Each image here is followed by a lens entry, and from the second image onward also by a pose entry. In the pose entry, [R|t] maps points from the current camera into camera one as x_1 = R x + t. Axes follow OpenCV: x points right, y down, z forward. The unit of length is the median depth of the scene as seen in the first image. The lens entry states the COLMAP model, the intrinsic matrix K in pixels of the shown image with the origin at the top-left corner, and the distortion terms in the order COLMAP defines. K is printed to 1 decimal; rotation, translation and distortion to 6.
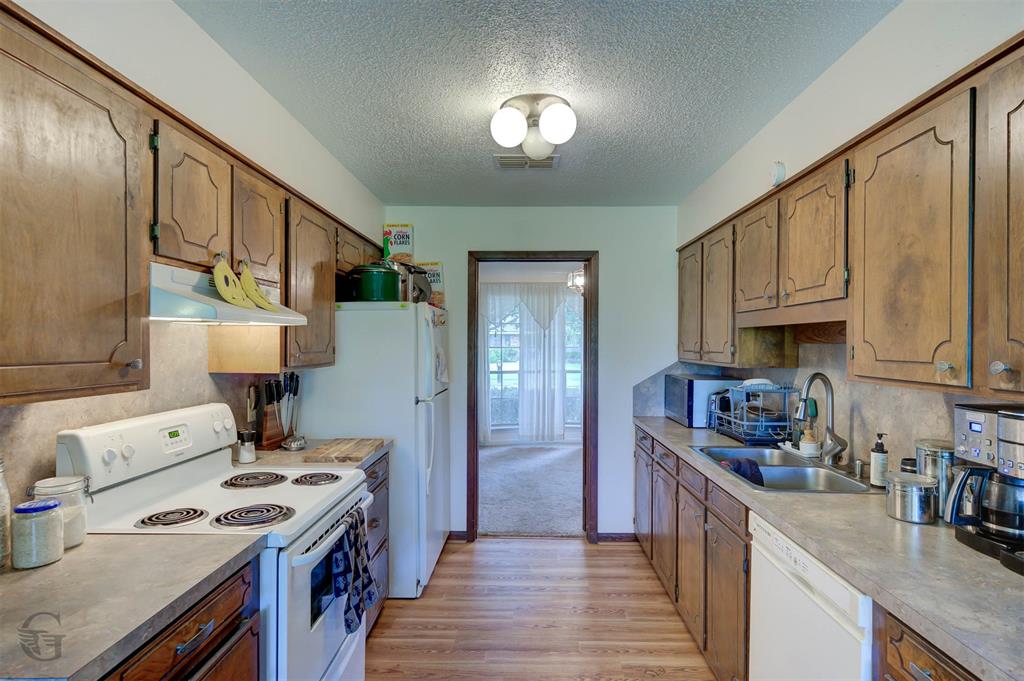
lens RADIAL K [[537.5, 0, 512.3], [0, 537.5, 342.5], [0, 0, 1]] dist [0.015816, -0.000492]
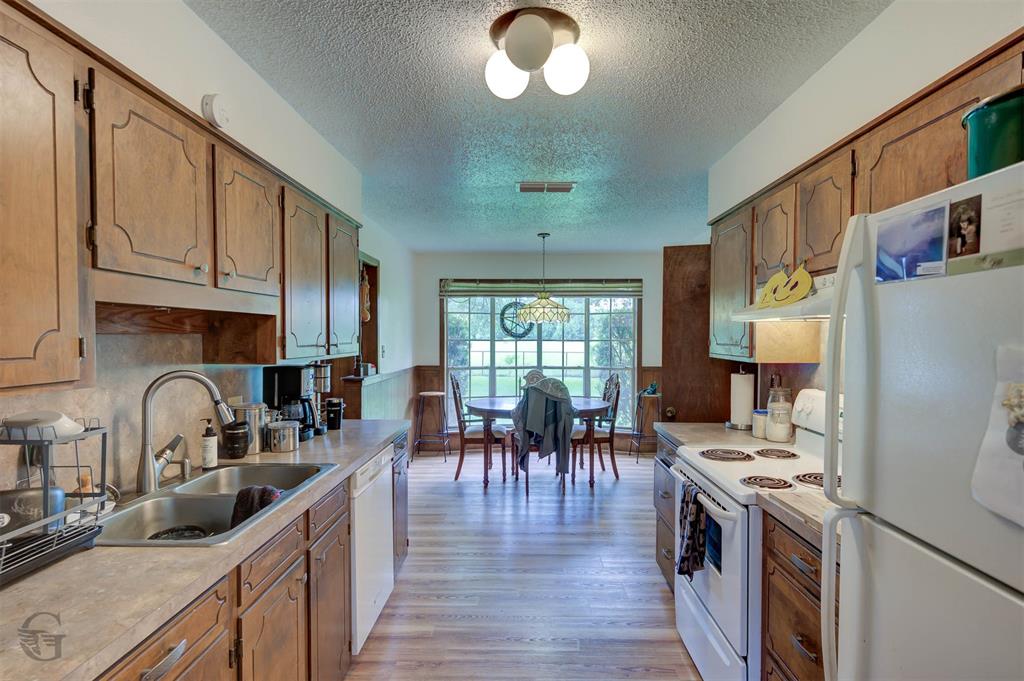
lens RADIAL K [[537.5, 0, 512.3], [0, 537.5, 342.1], [0, 0, 1]] dist [0.015816, -0.000492]
pose [[0.999992, 0.000009, -0.003961, 0.001194], [0.000044, 0.999910, 0.013440, 0.001526], [0.003961, -0.013440, 0.999902, 0.146656]]
